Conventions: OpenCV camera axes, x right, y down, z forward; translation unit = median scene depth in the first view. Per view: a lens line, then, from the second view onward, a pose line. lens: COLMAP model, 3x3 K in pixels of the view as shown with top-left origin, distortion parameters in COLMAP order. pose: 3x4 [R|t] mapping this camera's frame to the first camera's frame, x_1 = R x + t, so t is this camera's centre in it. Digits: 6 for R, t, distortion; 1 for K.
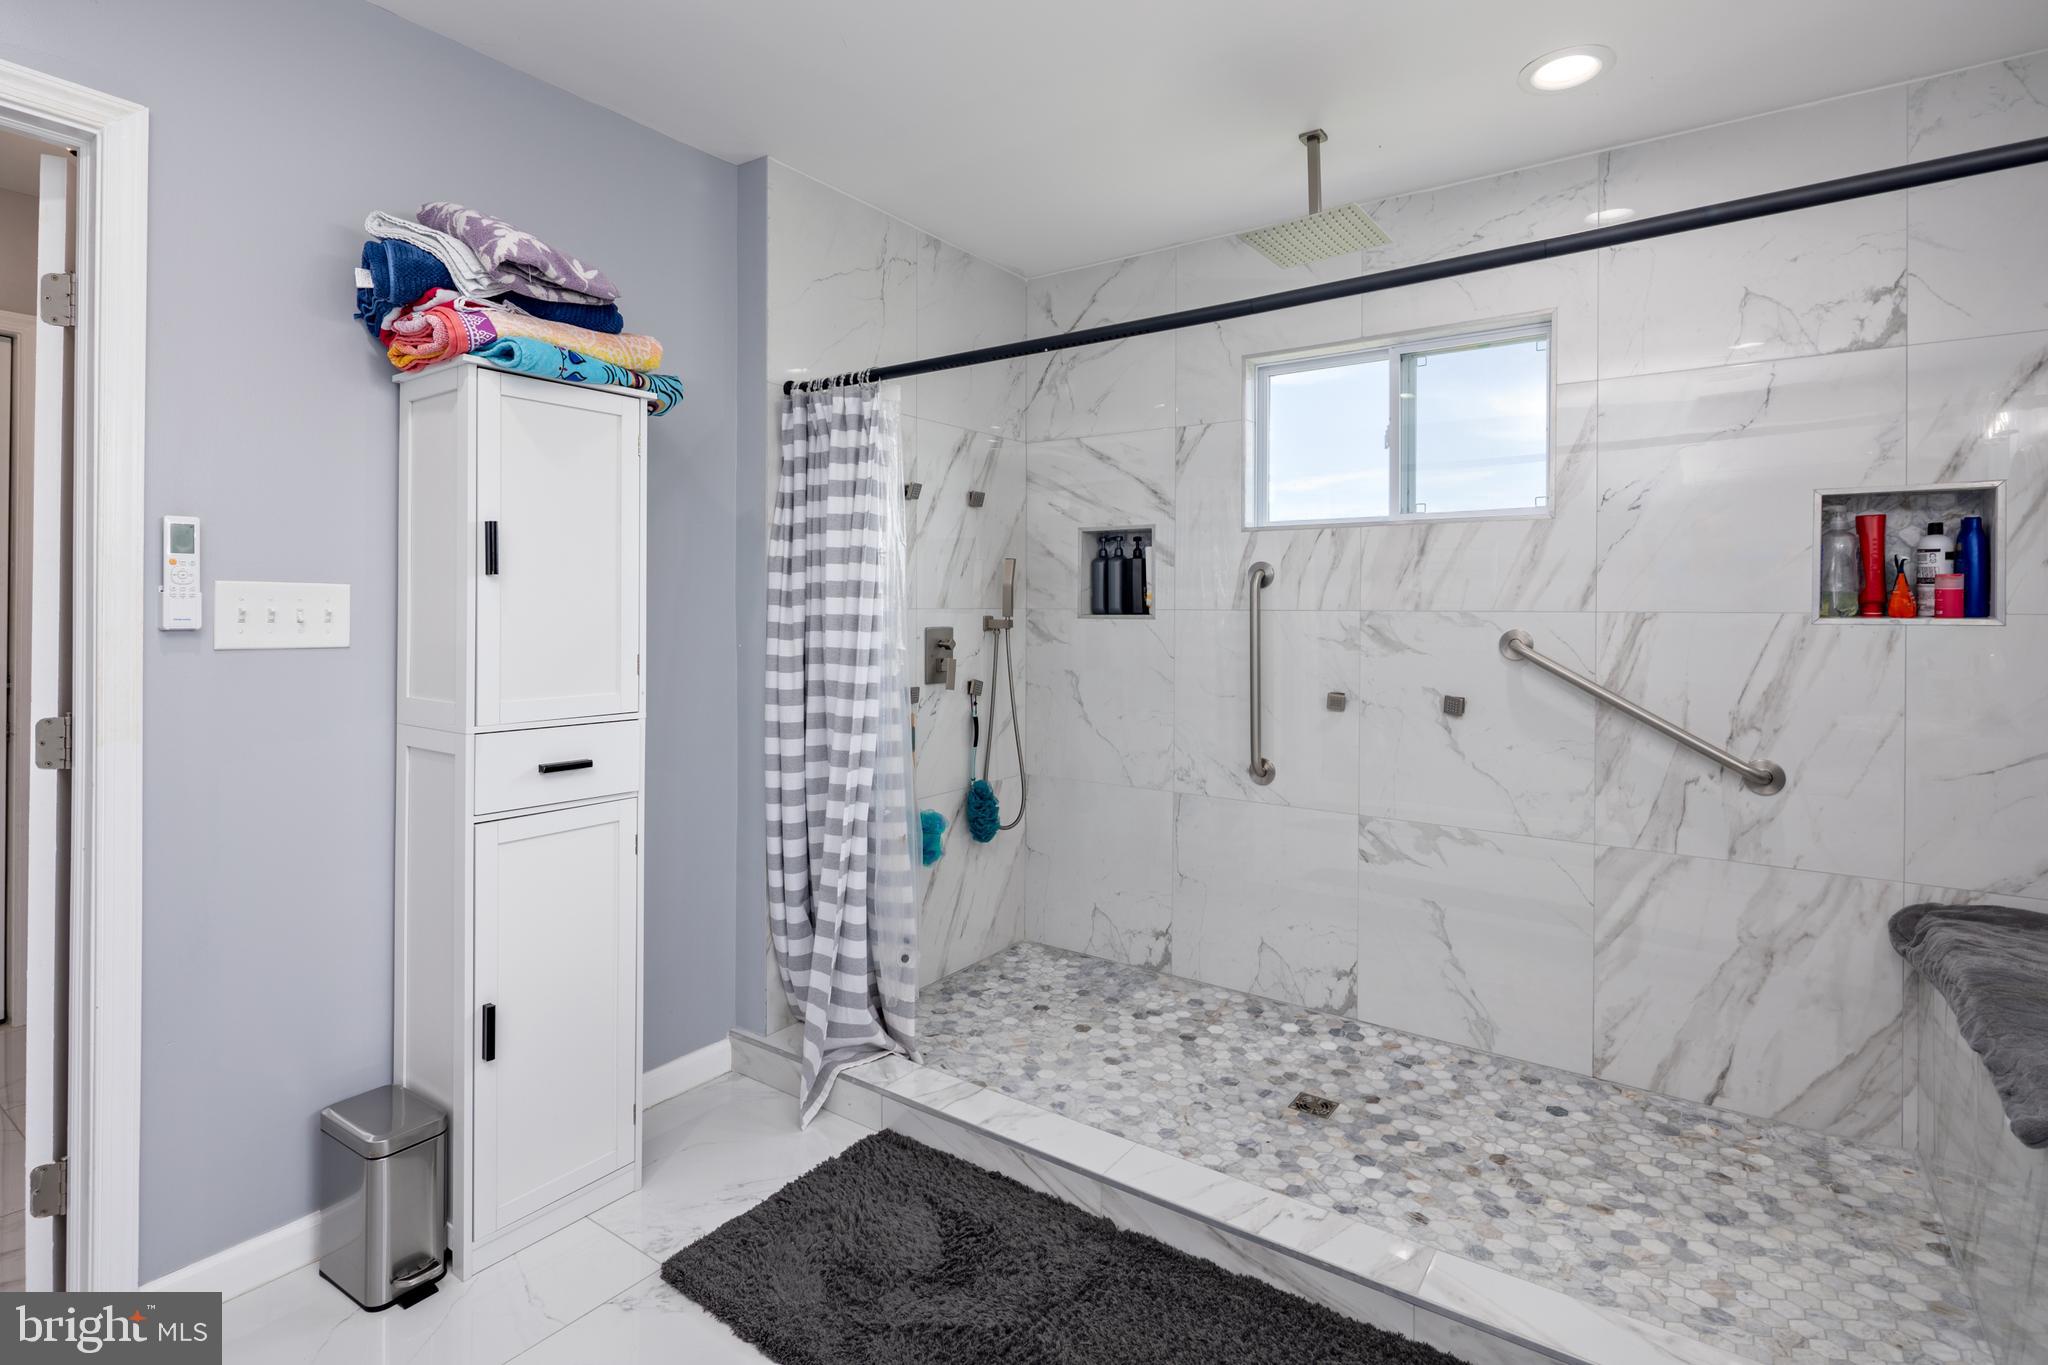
lens RADIAL K [[997.4, 0, 1012.9], [0, 997.4, 610.7], [0, 0, 1]] dist [0.006909, -0.005997]
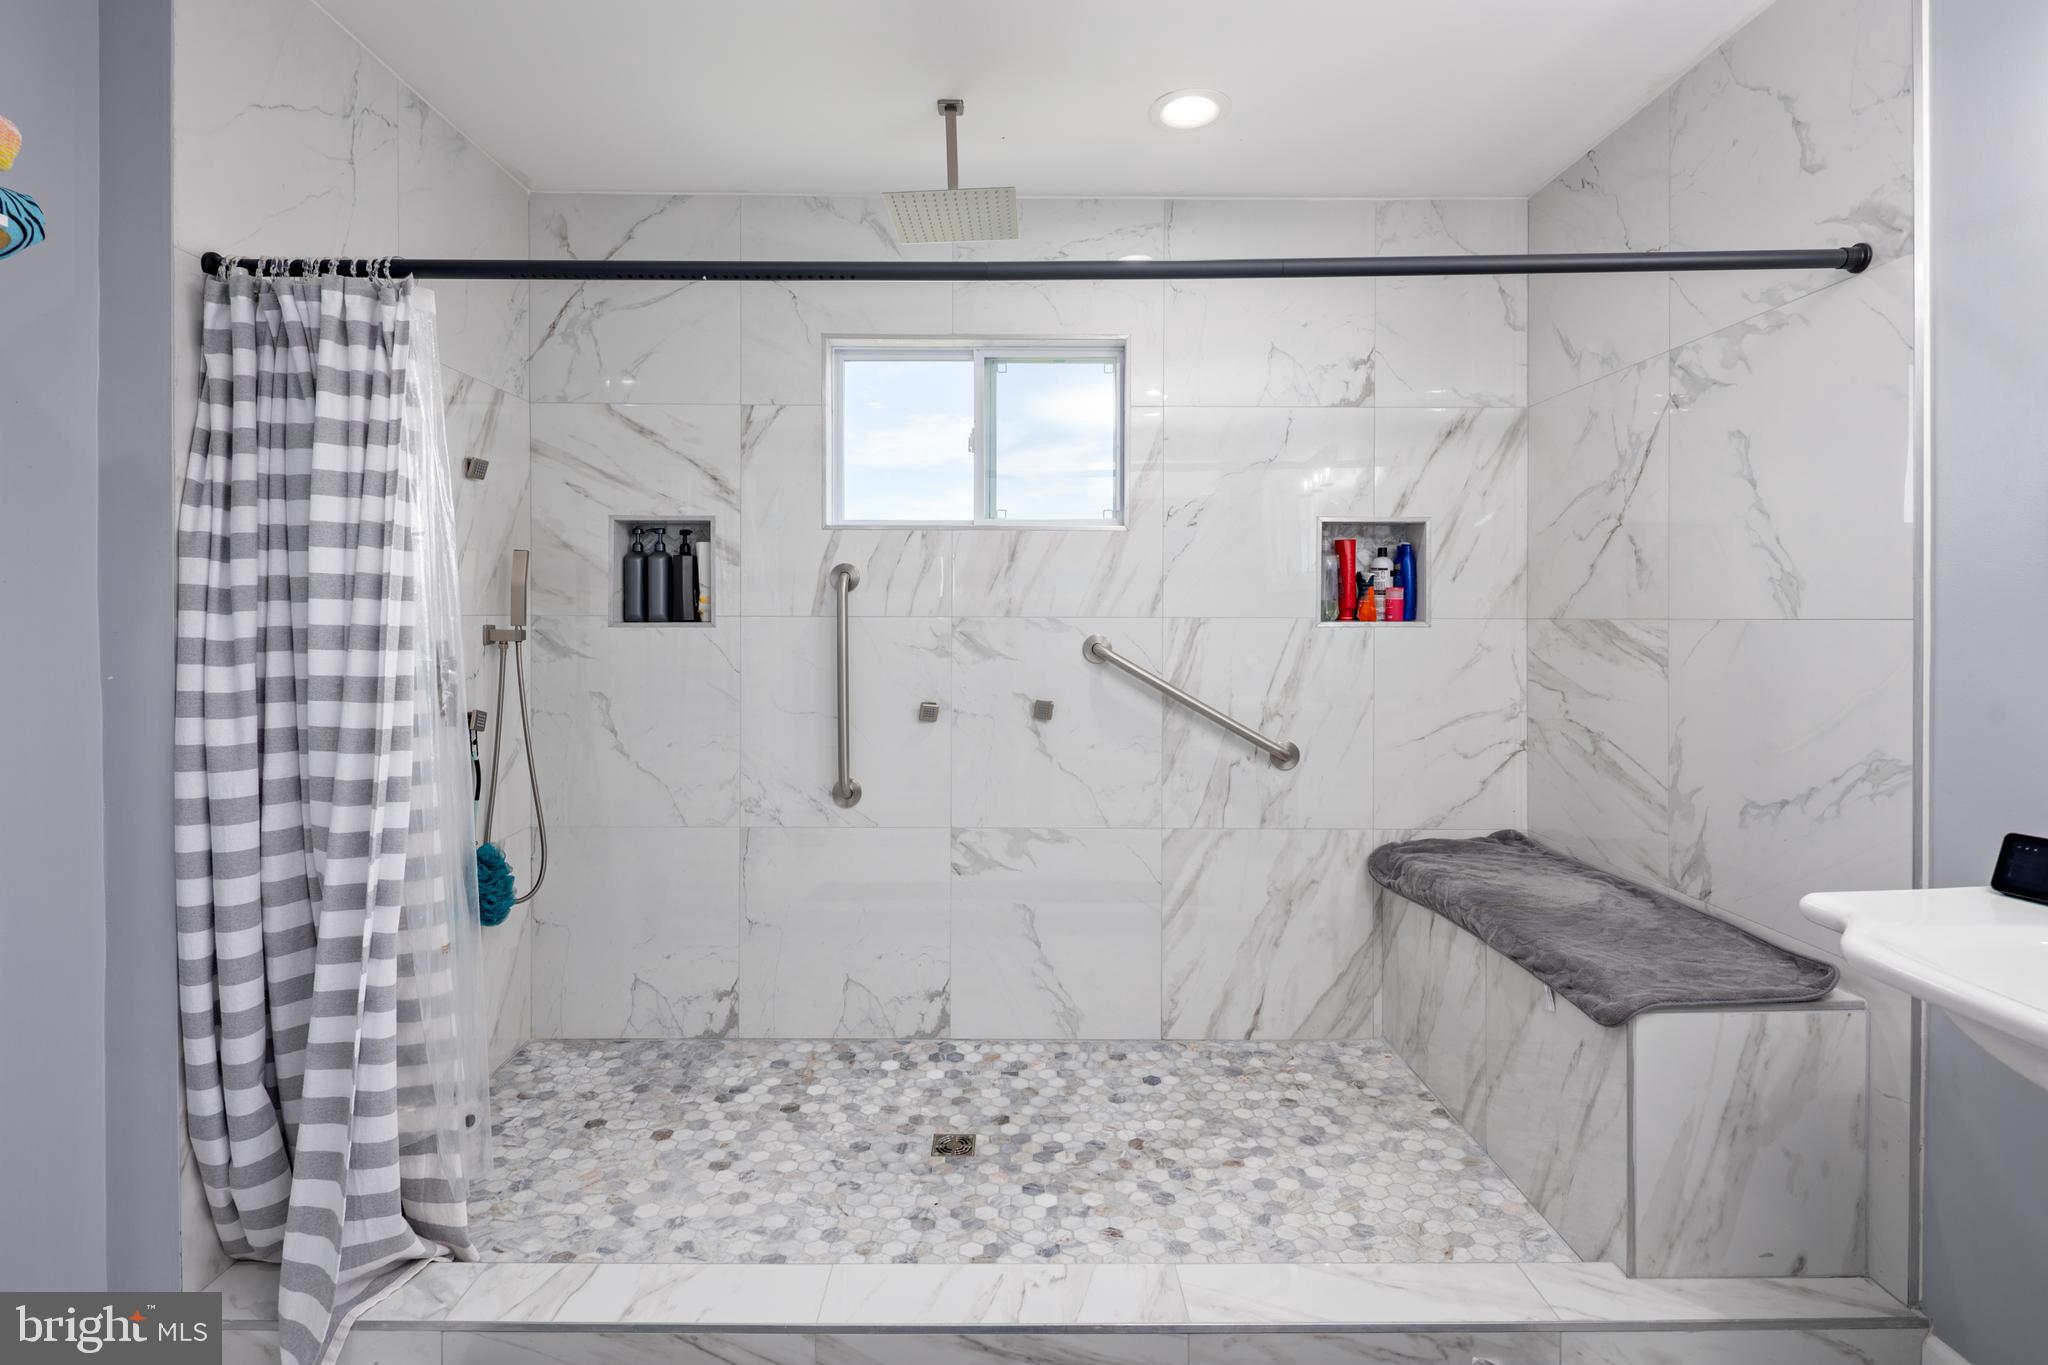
lens RADIAL K [[997.4, 0, 1013.7], [0, 997.4, 623.4], [0, 0, 1]] dist [0.006909, -0.005997]
pose [[0.811221, -0.006663, 0.584702, -0.191404], [0.002458, 0.999965, 0.007985, -0.001348], [-0.584735, -0.005040, 0.811209, 0.203436]]
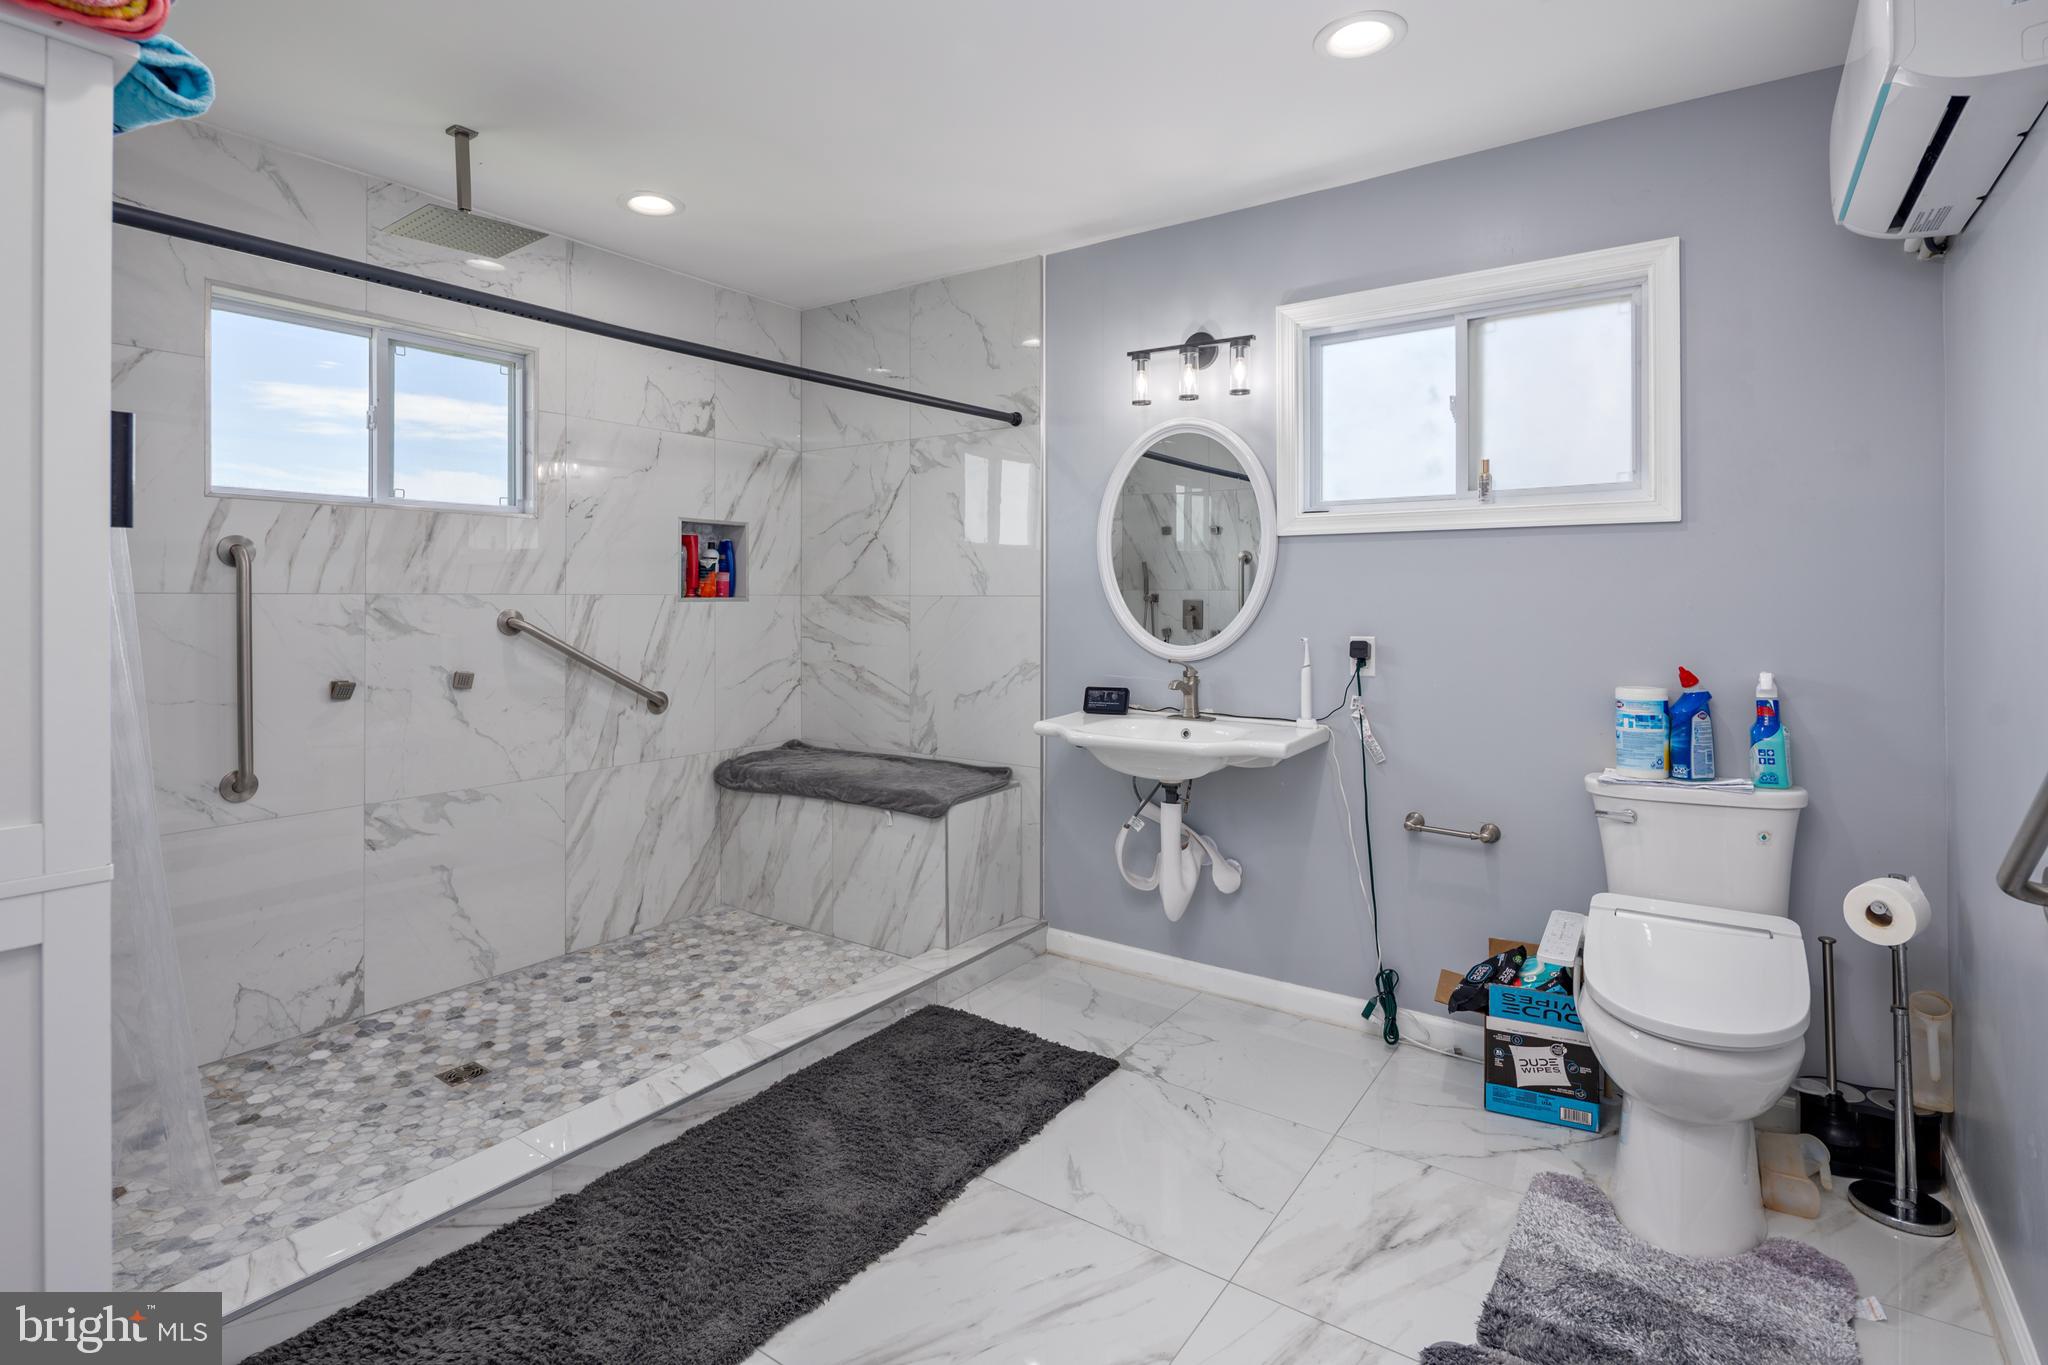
lens RADIAL K [[997.4, 0, 1016.9], [0, 997.4, 596.6], [0, 0, 1]] dist [0.006909, -0.005997]
pose [[-0.003280, -0.006304, 0.999975, -0.706822], [-0.001359, 0.999979, 0.006300, -0.004906], [-0.999994, -0.001338, -0.003289, 0.419068]]
